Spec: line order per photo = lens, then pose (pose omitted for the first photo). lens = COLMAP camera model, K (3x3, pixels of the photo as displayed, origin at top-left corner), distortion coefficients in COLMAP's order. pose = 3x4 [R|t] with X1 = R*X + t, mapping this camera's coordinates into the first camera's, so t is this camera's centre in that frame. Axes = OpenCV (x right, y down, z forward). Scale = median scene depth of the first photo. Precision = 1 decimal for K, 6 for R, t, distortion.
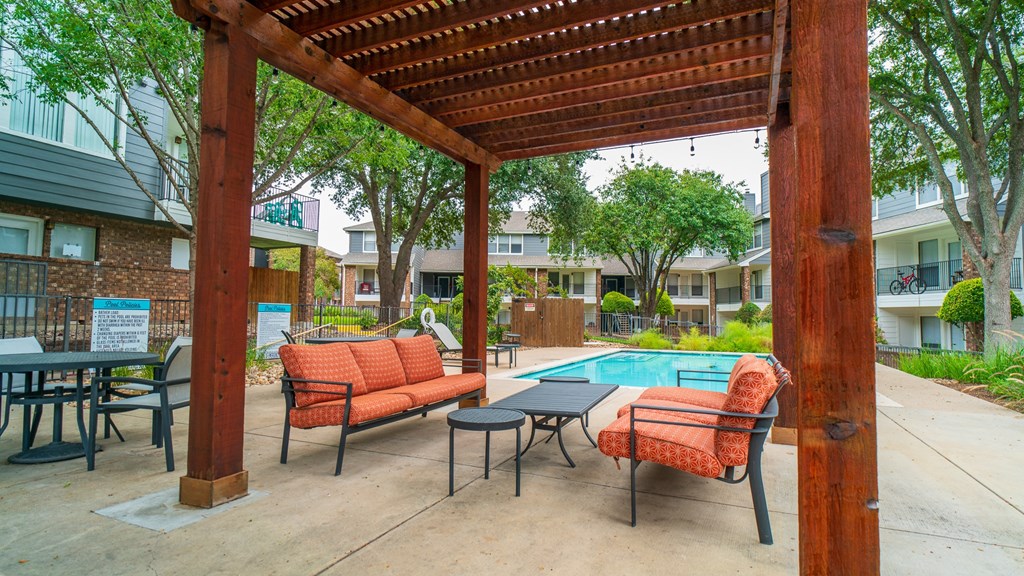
lens RADIAL K [[523.6, 0, 508.7], [0, 523.6, 288.8], [0, 0, 1]] dist [-0.000439, 0.000210]
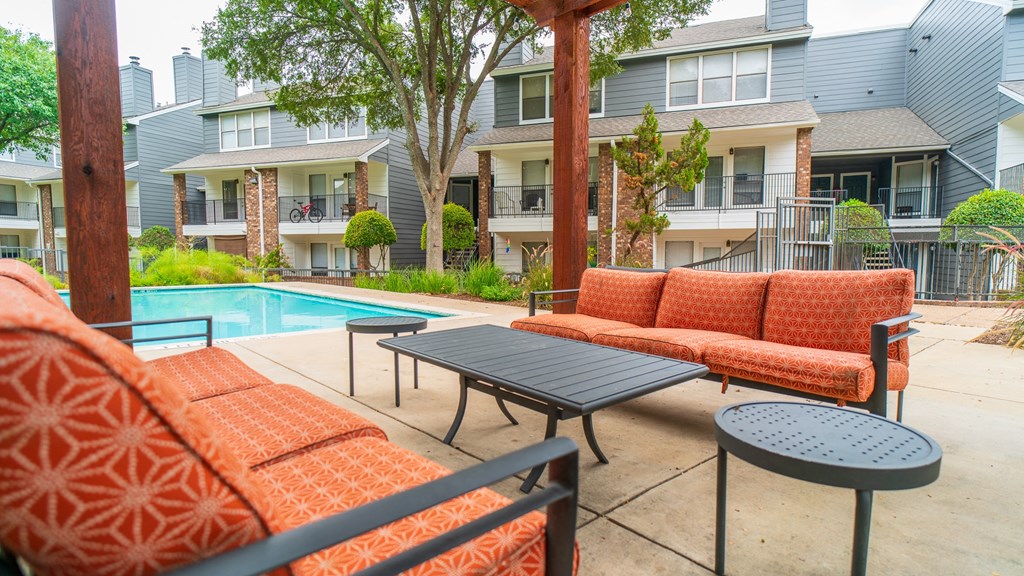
lens RADIAL K [[540.7, 0, 512.0], [0, 540.7, 288.0], [0, 0, 1]] dist [0.000824, 0.000785]
pose [[0.399155, -0.071144, 0.914119, -0.060627], [-0.045791, 0.994194, 0.097371, 0.010416], [-0.915739, -0.080725, 0.393580, 0.101612]]
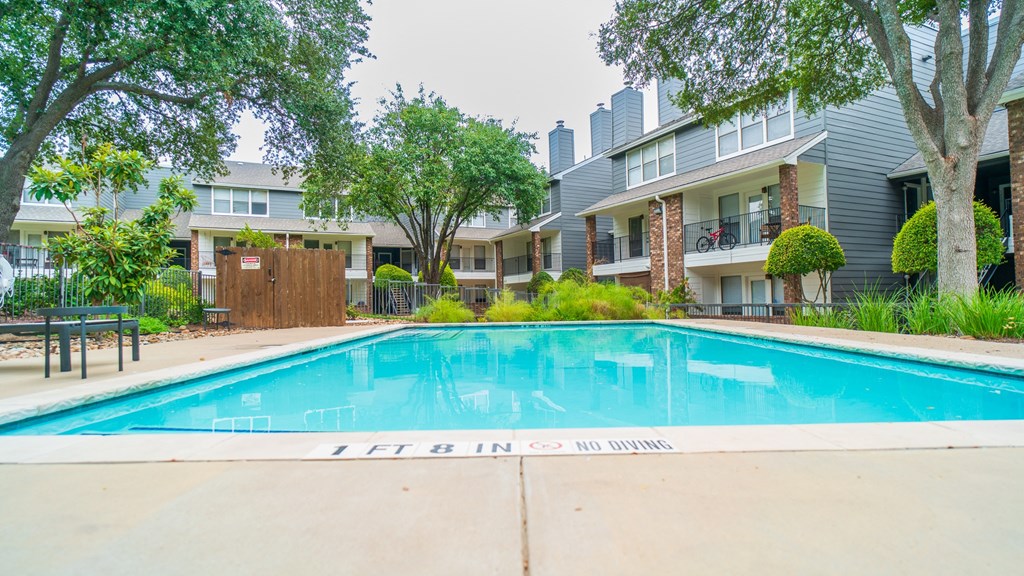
lens RADIAL K [[523.6, 0, 508.7], [0, 523.6, 288.8], [0, 0, 1]] dist [-0.000439, 0.000210]
pose [[0.909679, -0.017636, 0.414937, 0.035747], [0.007286, 0.999622, 0.026513, 0.030404], [-0.415248, -0.021095, 0.909464, 0.201273]]
